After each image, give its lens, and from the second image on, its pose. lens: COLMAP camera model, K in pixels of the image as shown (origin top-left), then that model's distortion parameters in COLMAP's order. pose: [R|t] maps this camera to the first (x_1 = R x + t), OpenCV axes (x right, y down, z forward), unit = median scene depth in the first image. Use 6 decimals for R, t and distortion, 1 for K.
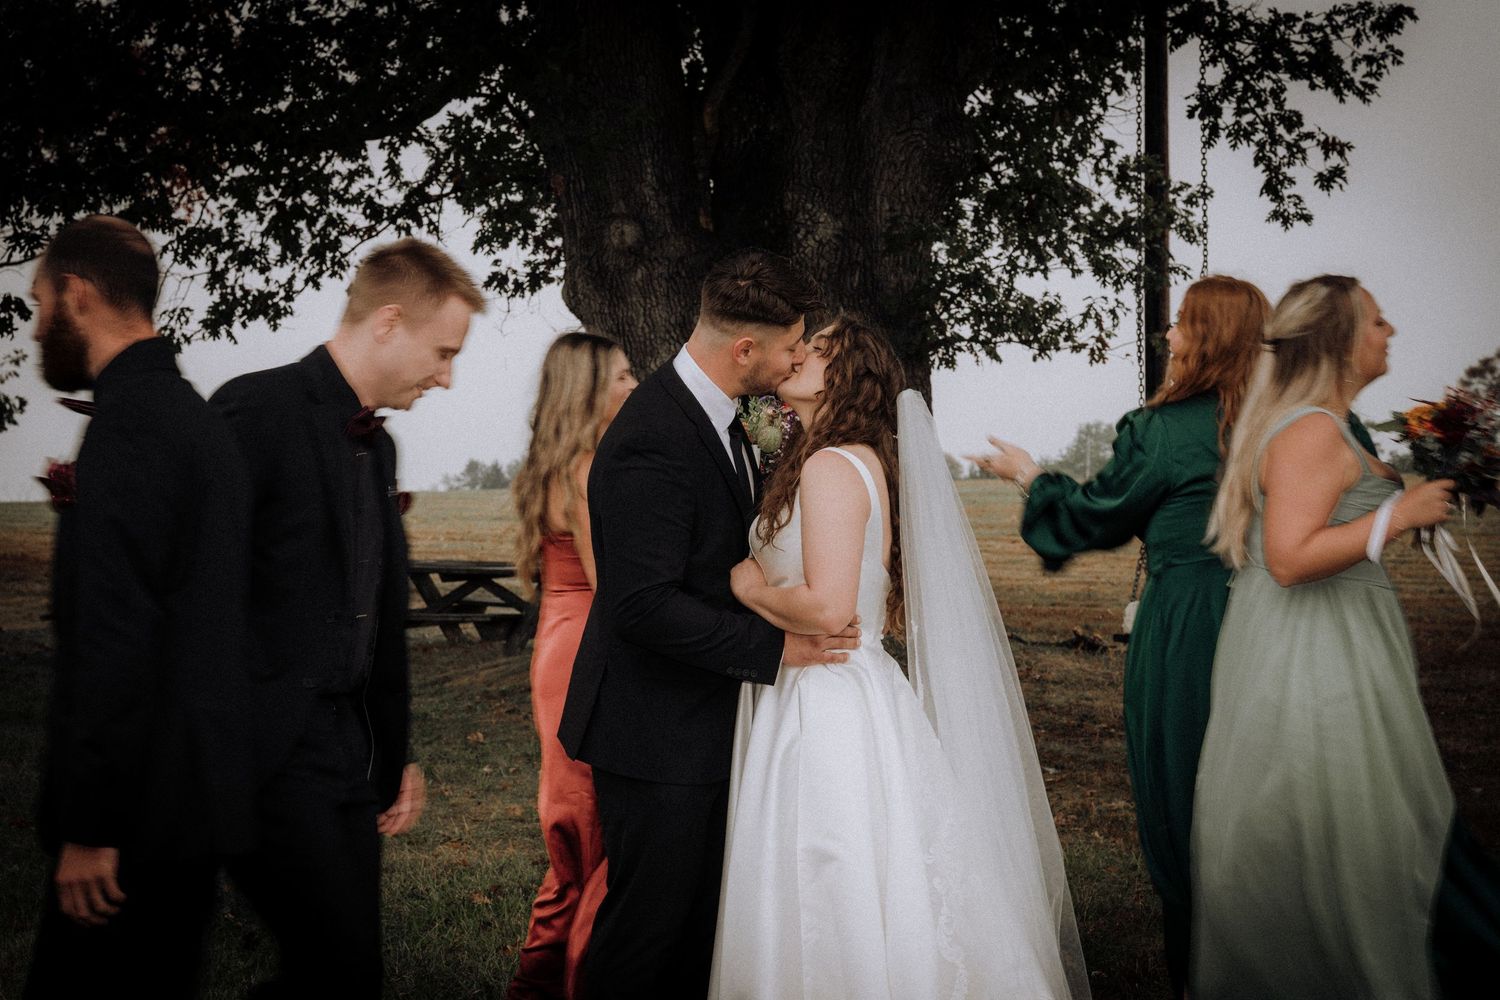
lens RADIAL K [[1345.1, 0, 750.0], [0, 1345.1, 500.0], [0, 0, 1]] dist [0.002171, 0.005744]
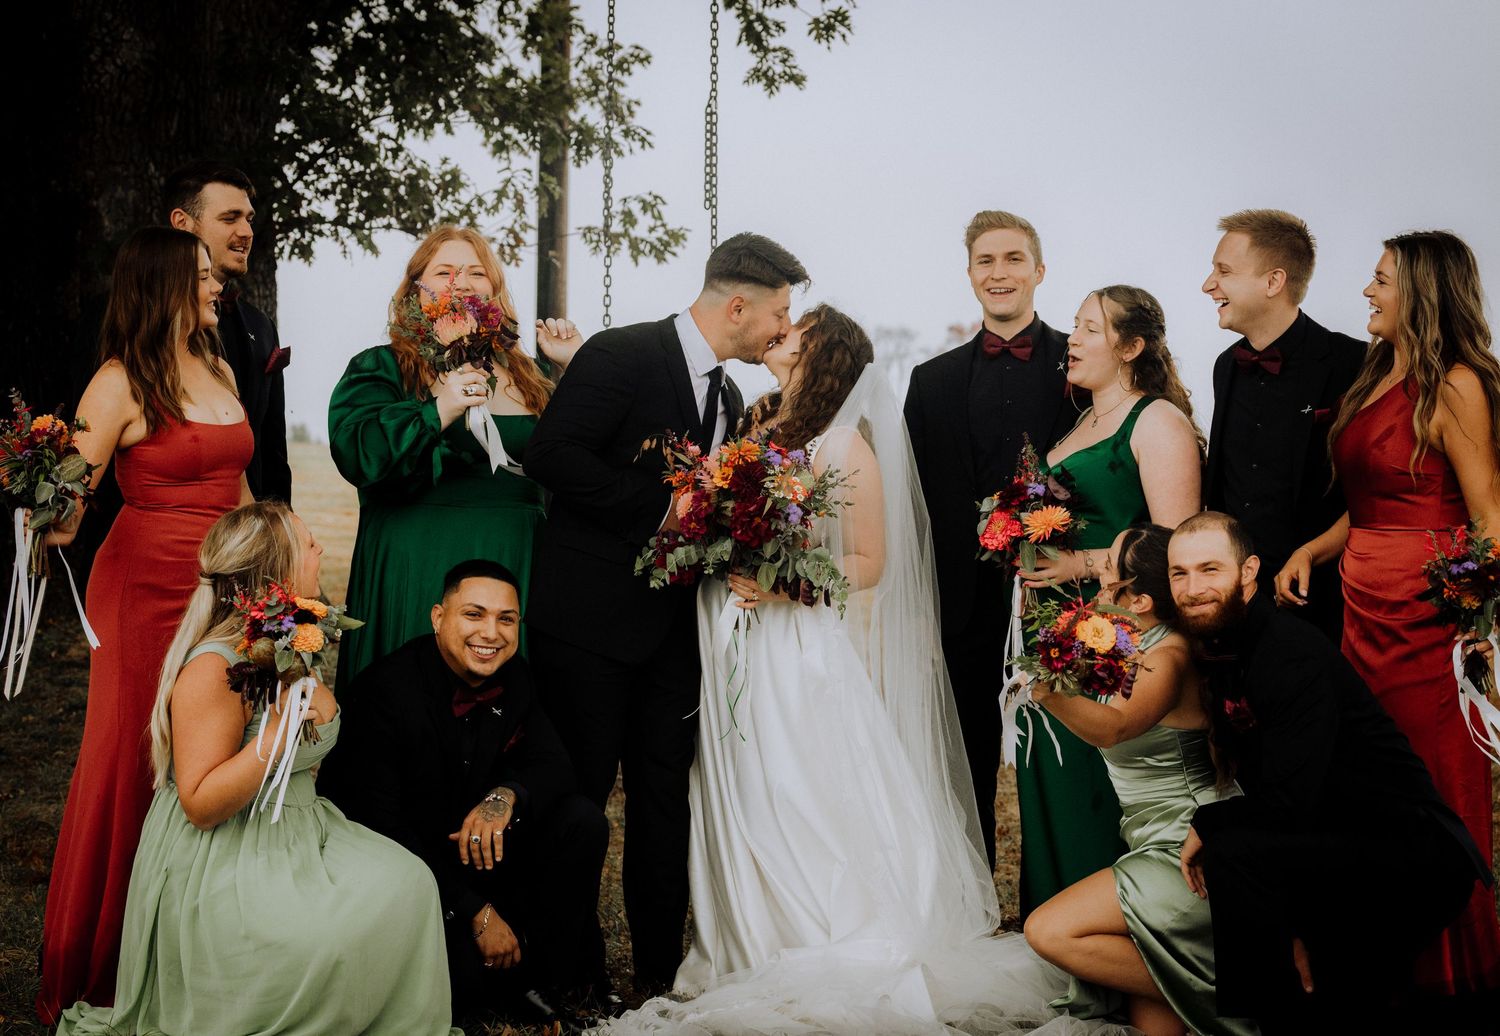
lens RADIAL K [[4717.7, 0, 750.0], [0, 4717.7, 518.0], [0, 0, 1]] dist [0.386487, -2.653882]
pose [[0.983684, 0.031972, 0.177043, -0.056886], [-0.040266, 0.998244, 0.043455, -0.080740], [-0.175342, -0.049874, 0.983243, -1.487532]]
